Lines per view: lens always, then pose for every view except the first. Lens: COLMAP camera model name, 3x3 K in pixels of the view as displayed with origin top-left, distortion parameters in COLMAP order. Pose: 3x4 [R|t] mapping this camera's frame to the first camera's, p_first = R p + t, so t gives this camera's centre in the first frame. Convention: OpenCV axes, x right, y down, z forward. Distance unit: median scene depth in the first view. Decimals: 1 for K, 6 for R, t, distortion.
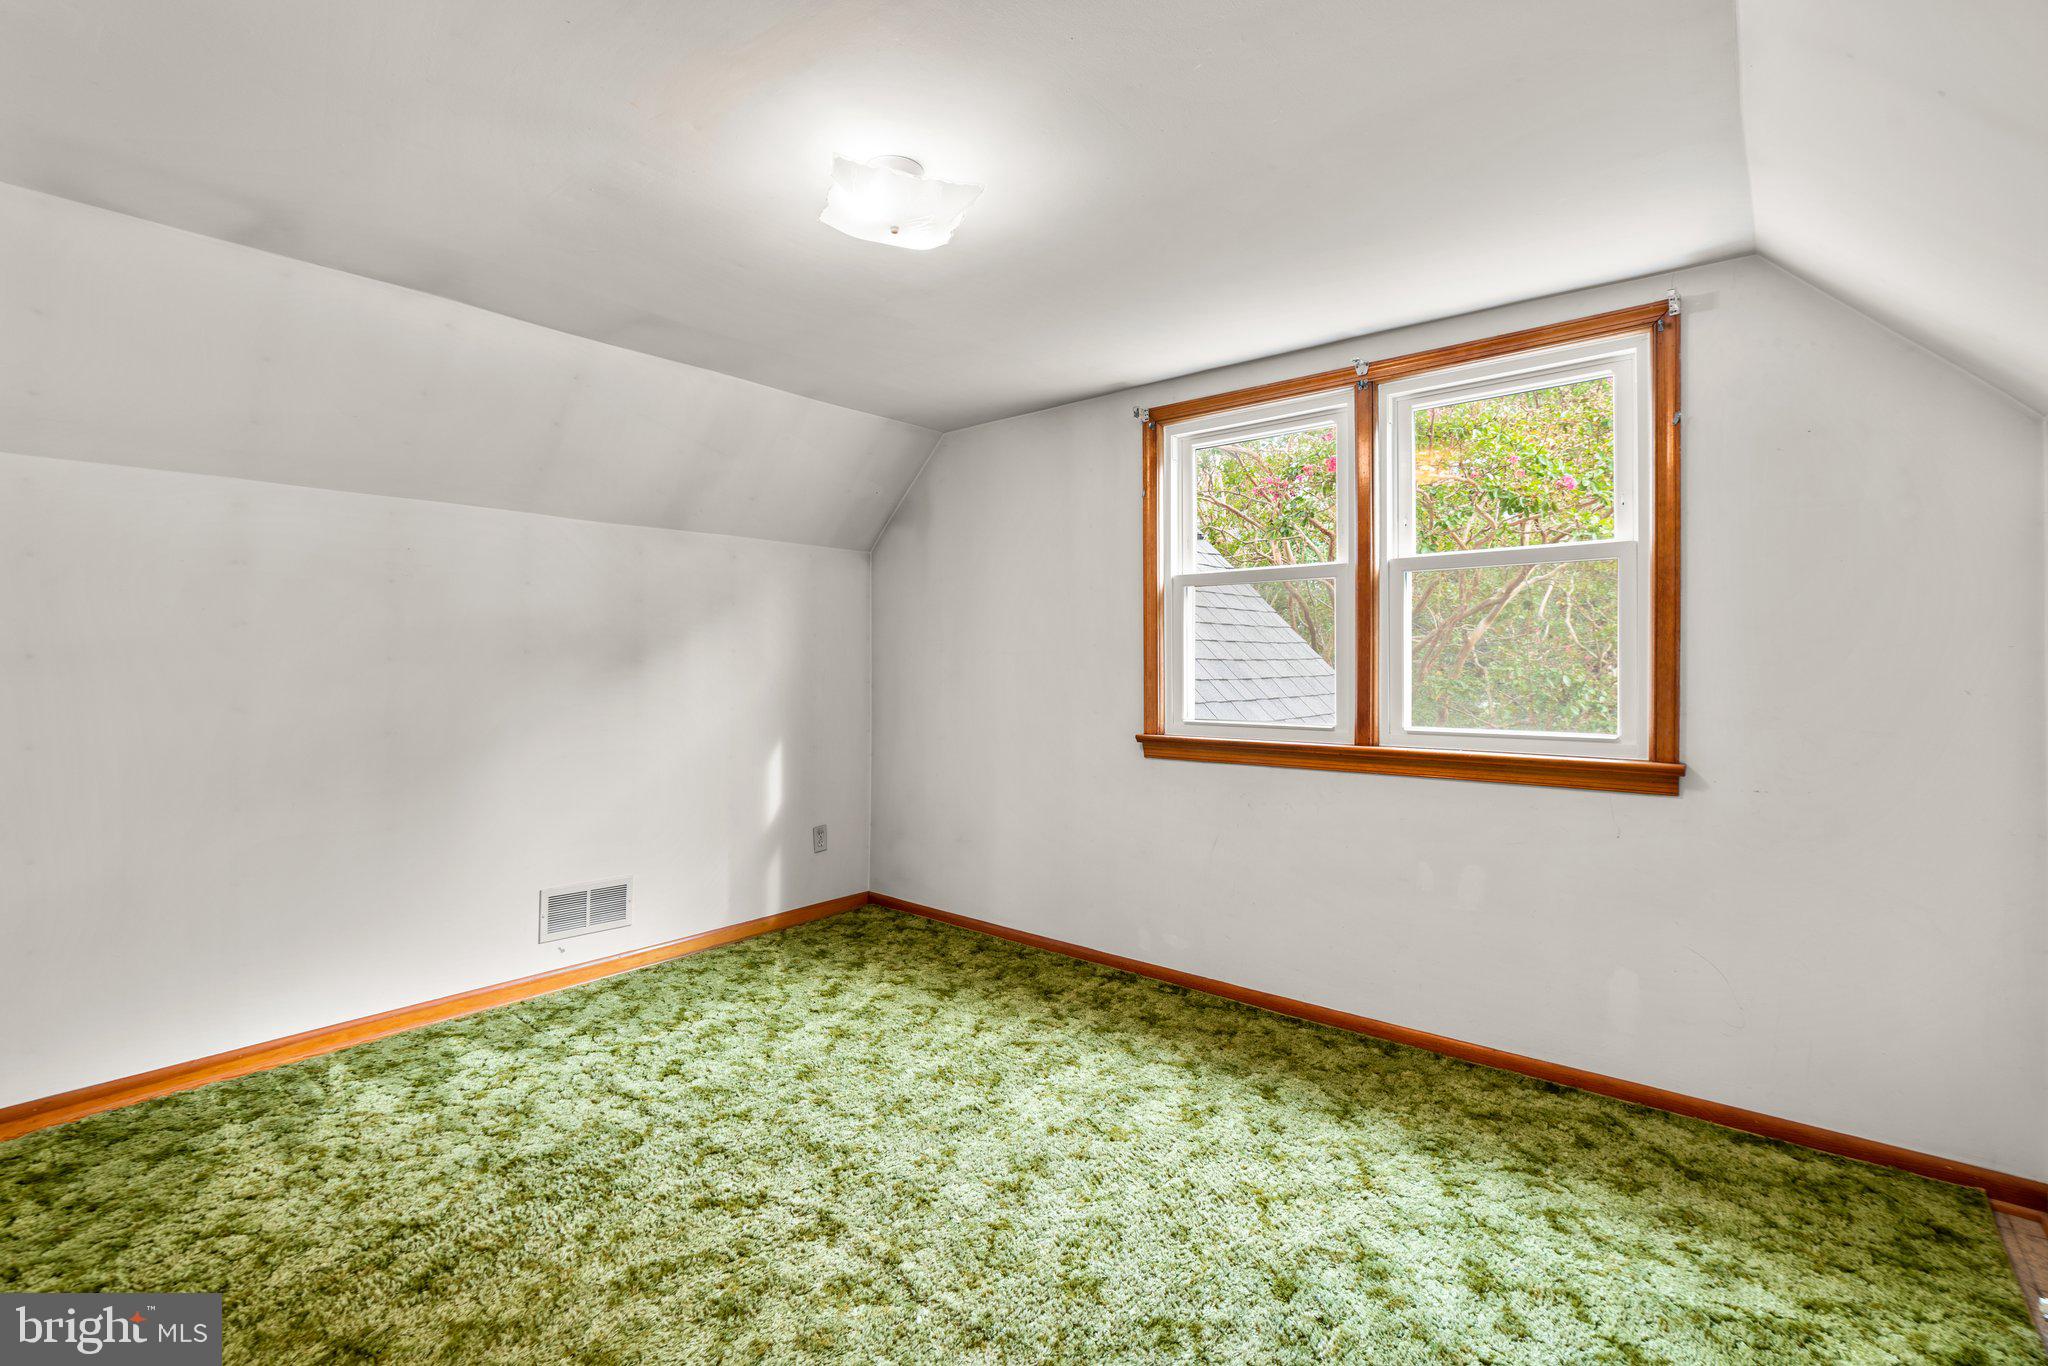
lens RADIAL K [[925.2, 0, 1004.5], [0, 925.2, 674.7], [0, 0, 1]] dist [-0.014261, 0.005372]
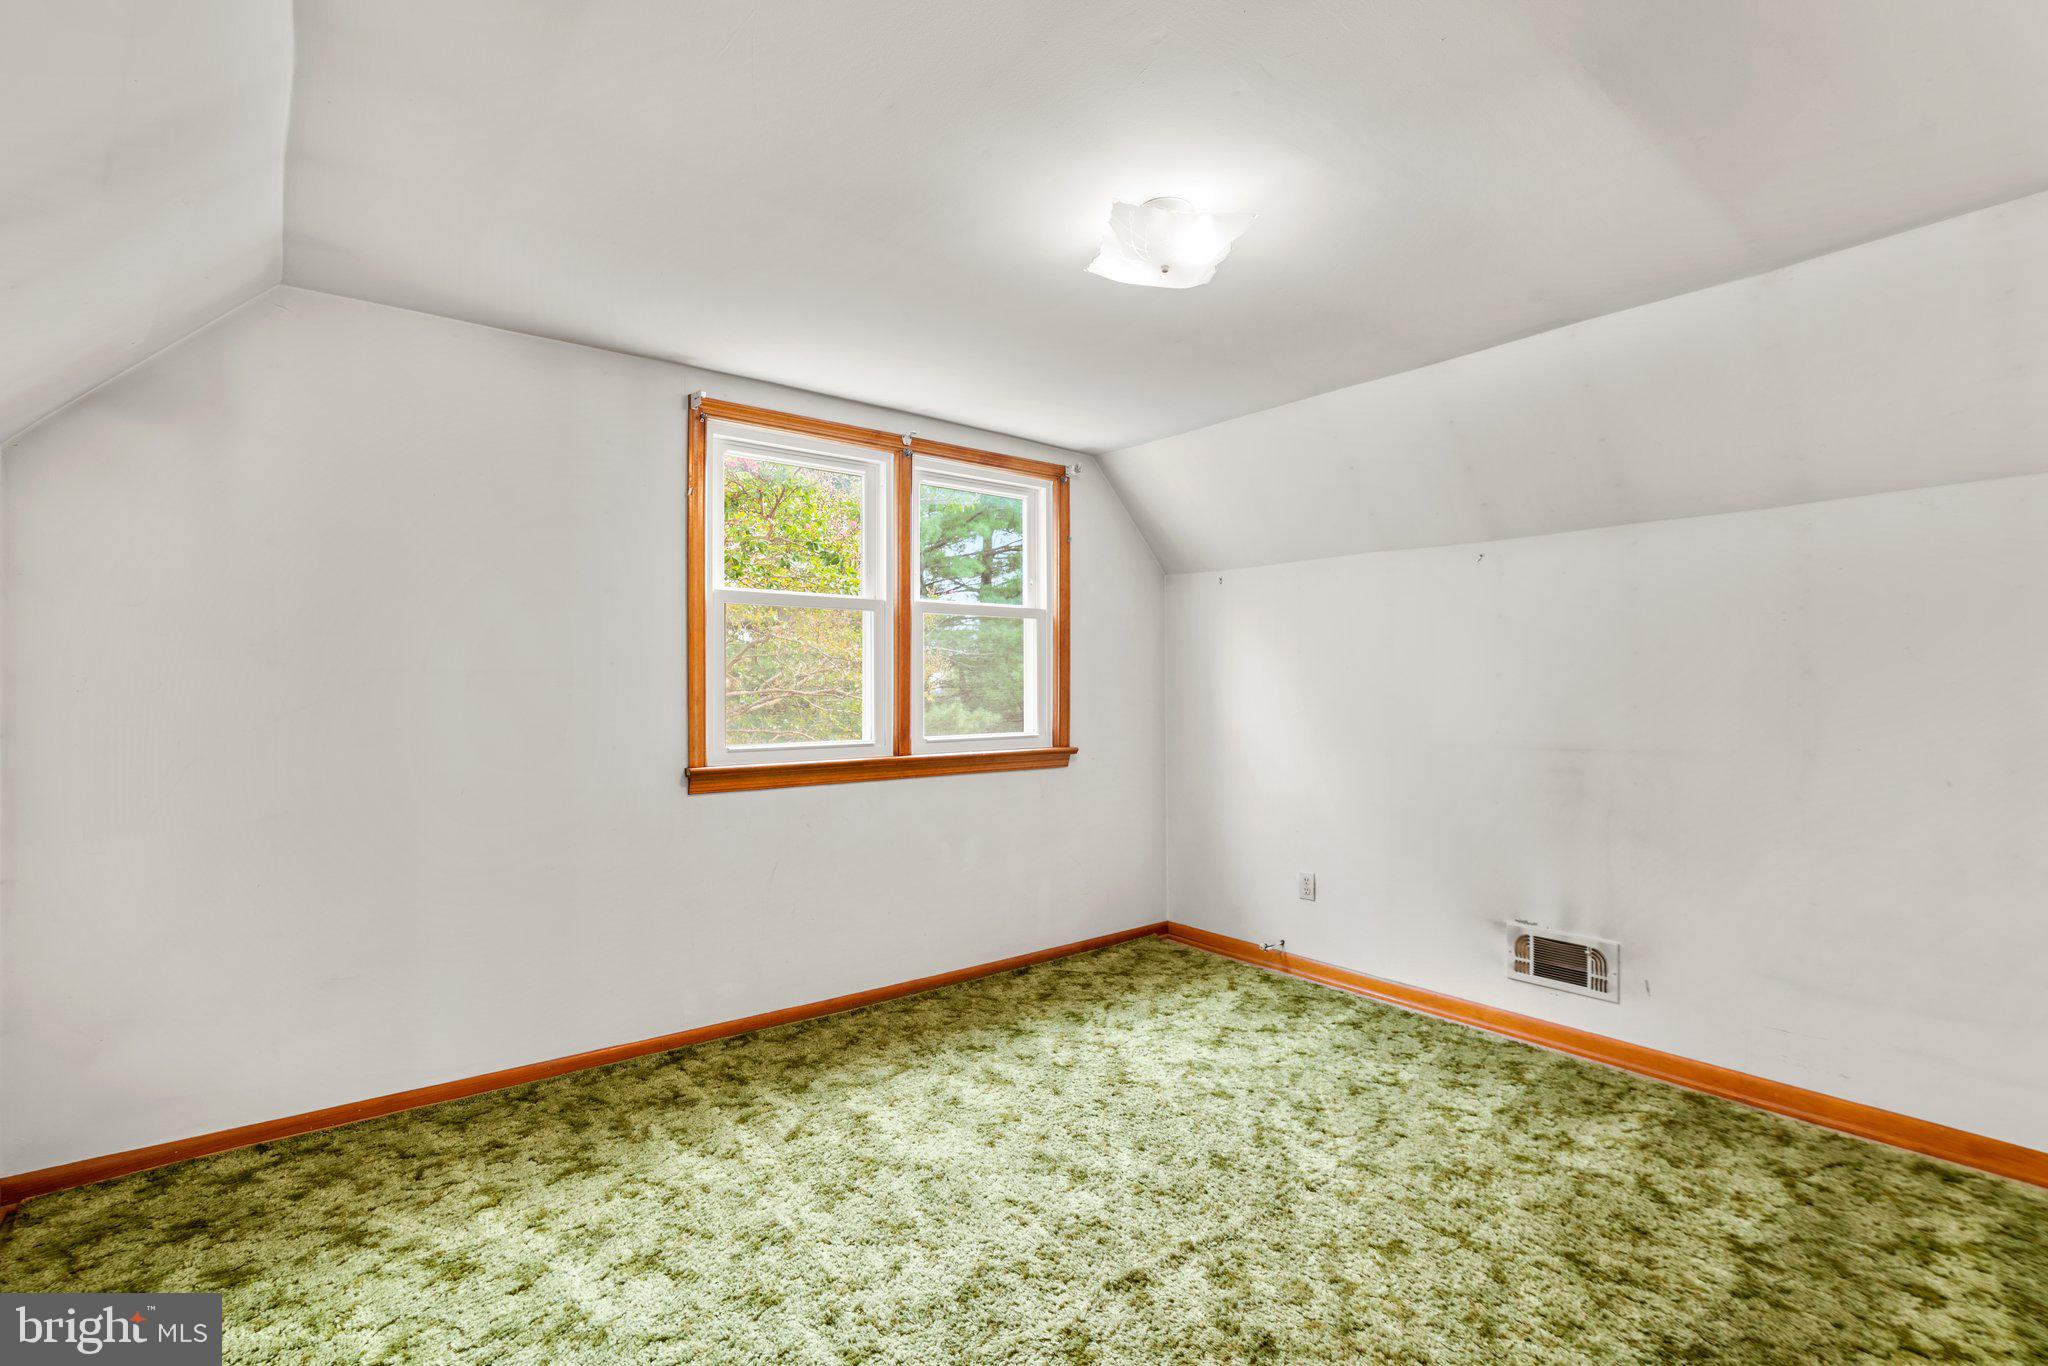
lens RADIAL K [[926.8, 0, 1030.0], [0, 926.8, 695.5], [0, 0, 1]] dist [-0.012694, 0.001458]
pose [[0.180456, -0.009350, 0.983539, -0.813330], [0.010918, 0.999912, 0.007502, -0.007998], [-0.983522, 0.009384, 0.180542, 0.664706]]
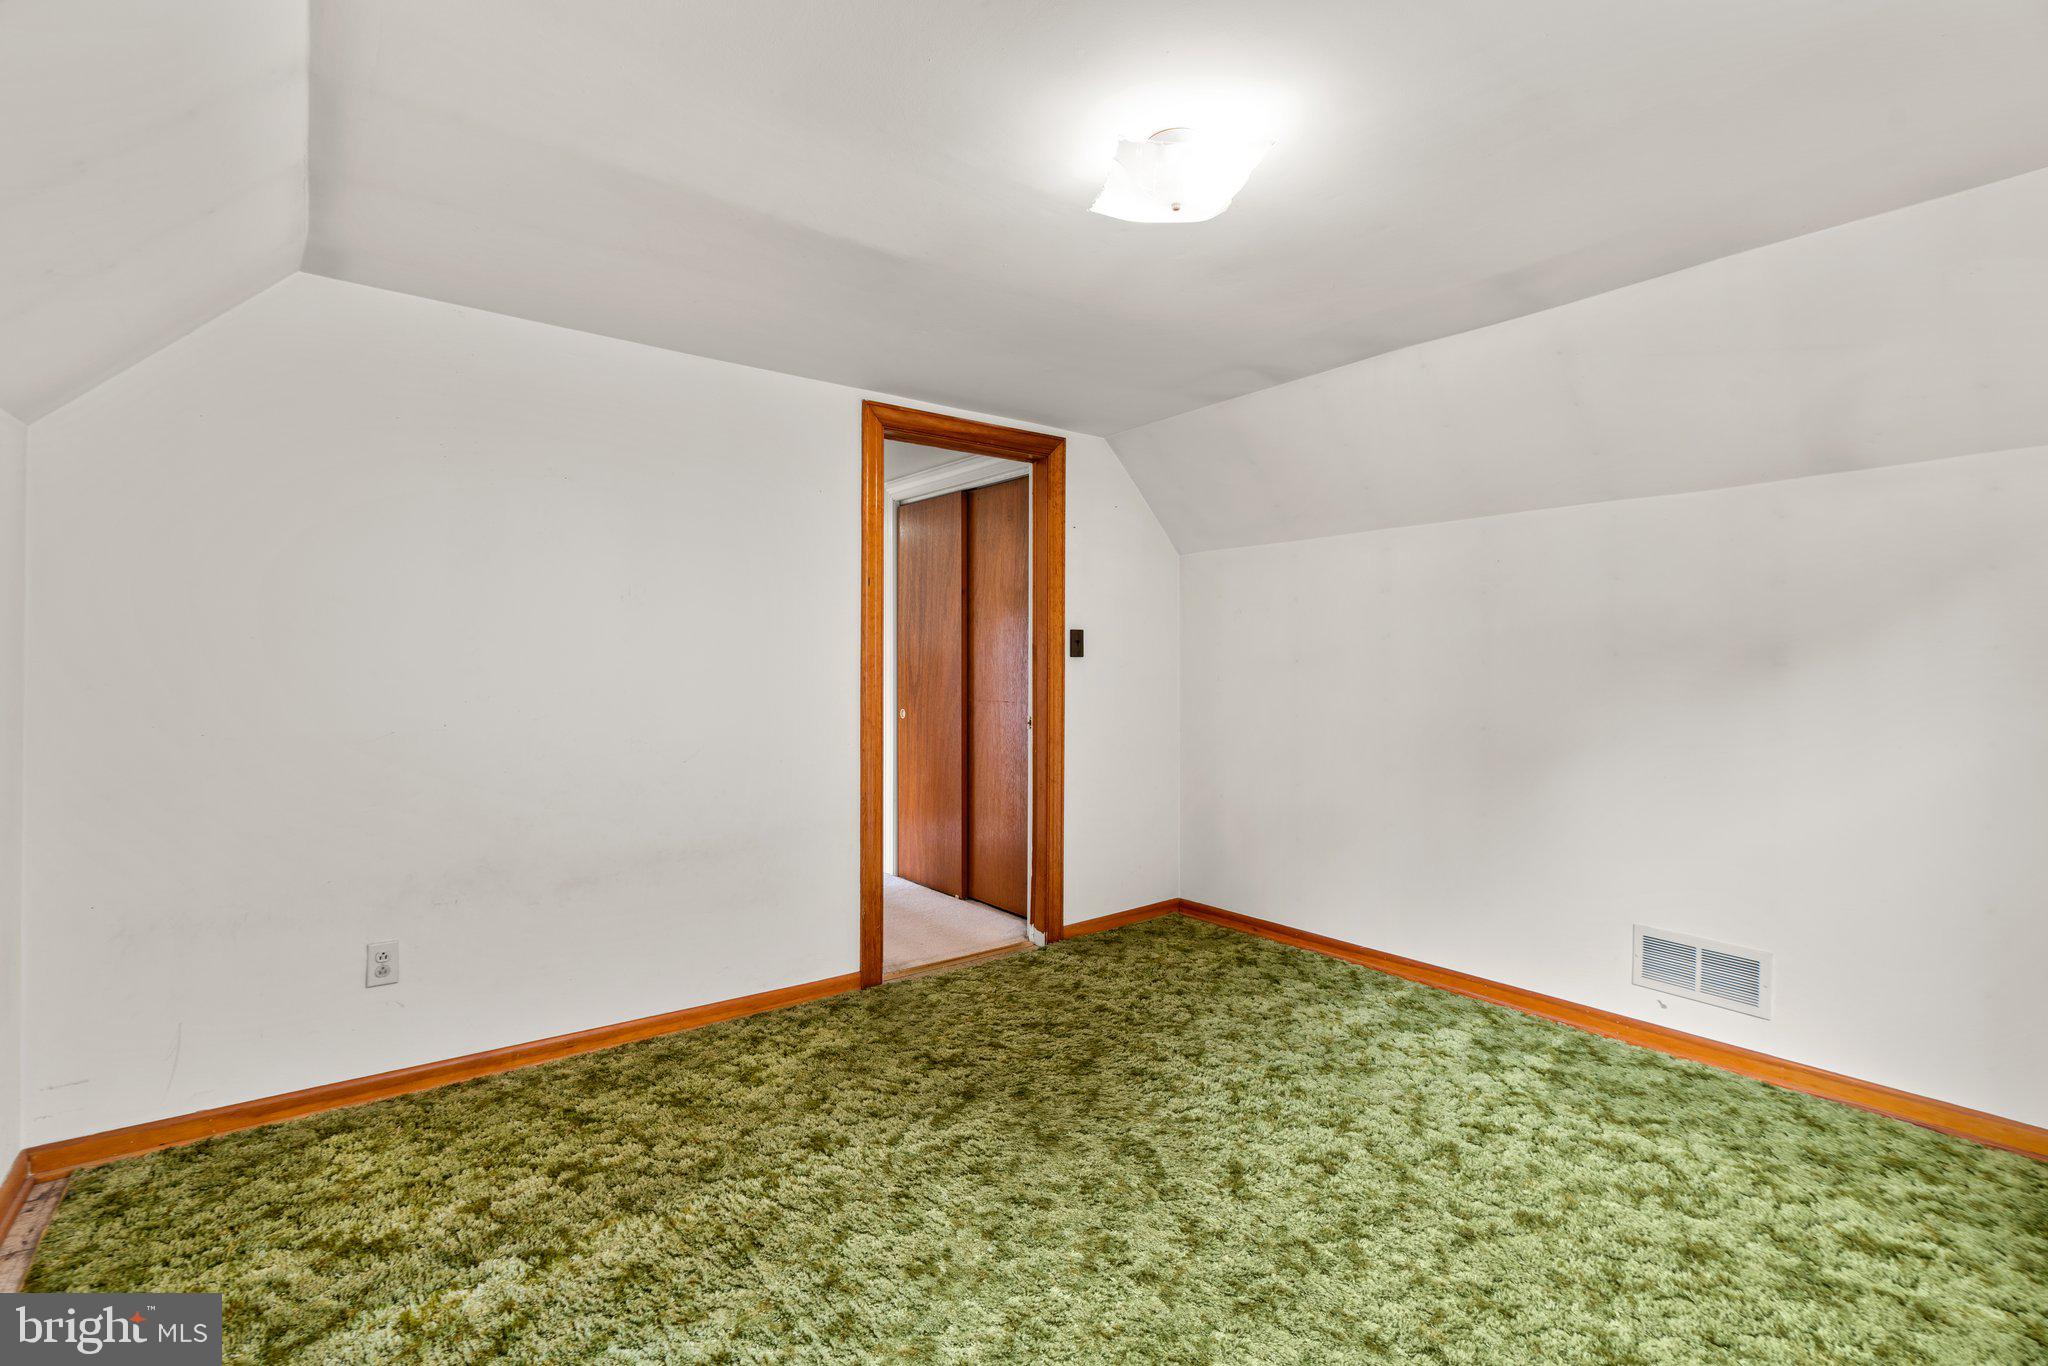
lens RADIAL K [[925.2, 0, 1004.5], [0, 925.2, 674.7], [0, 0, 1]] dist [-0.014261, 0.005372]
pose [[-0.217266, 0.013193, -0.976023, 0.578604], [-0.018853, 0.999665, 0.017710, -0.011432], [0.975930, 0.022249, -0.216945, 0.714188]]
